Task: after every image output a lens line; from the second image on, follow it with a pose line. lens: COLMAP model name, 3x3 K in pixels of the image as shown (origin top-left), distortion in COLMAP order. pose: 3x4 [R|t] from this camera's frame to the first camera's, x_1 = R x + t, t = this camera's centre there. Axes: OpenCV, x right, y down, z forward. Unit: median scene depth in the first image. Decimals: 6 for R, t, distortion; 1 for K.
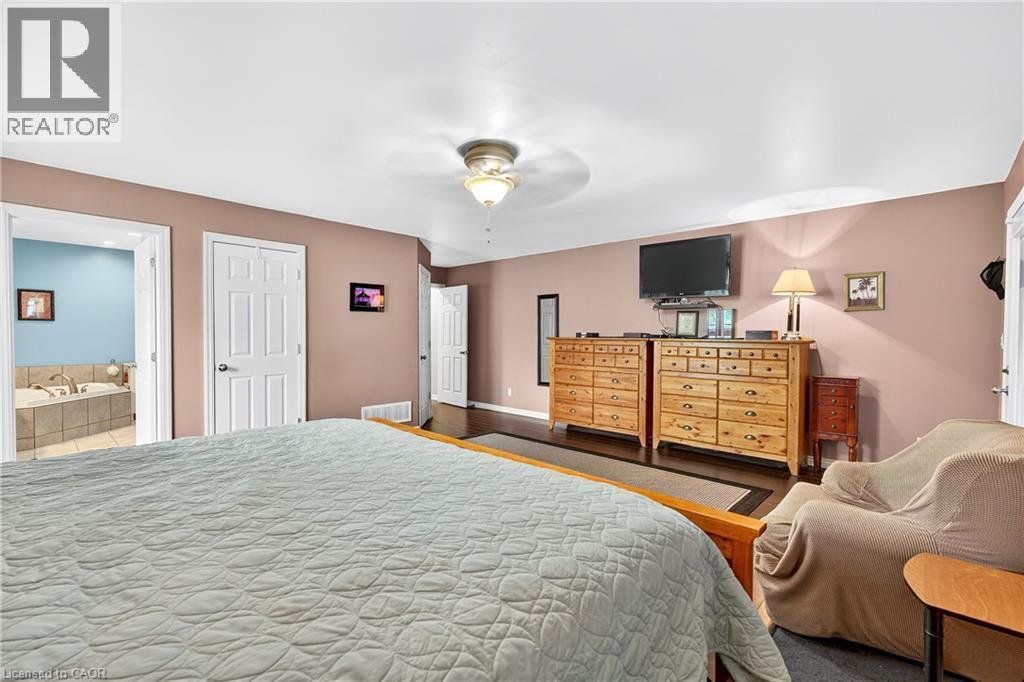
lens RADIAL K [[443.0, 0, 506.7], [0, 443.0, 342.0], [0, 0, 1]] dist [-0.010509, 0.000248]
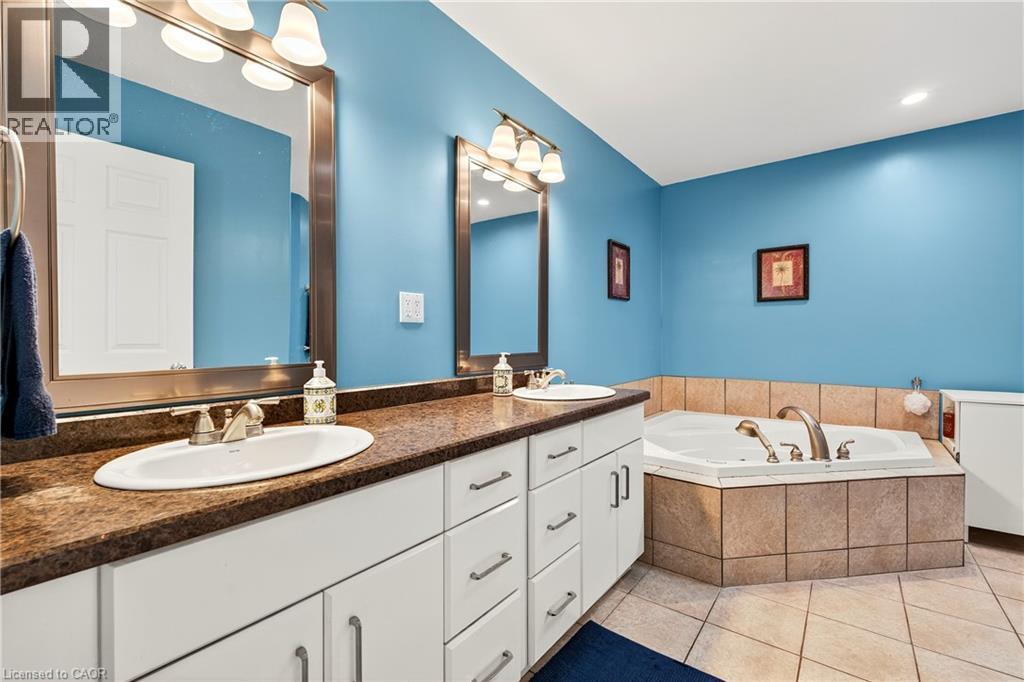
lens RADIAL K [[443.0, 0, 506.6], [0, 443.0, 341.7], [0, 0, 1]] dist [-0.010509, 0.000248]
pose [[0.083818, 0.007184, -0.996455, -0.528888], [-0.013788, 0.999887, 0.006049, 0.005678], [0.996386, 0.013232, 0.083907, 0.592779]]
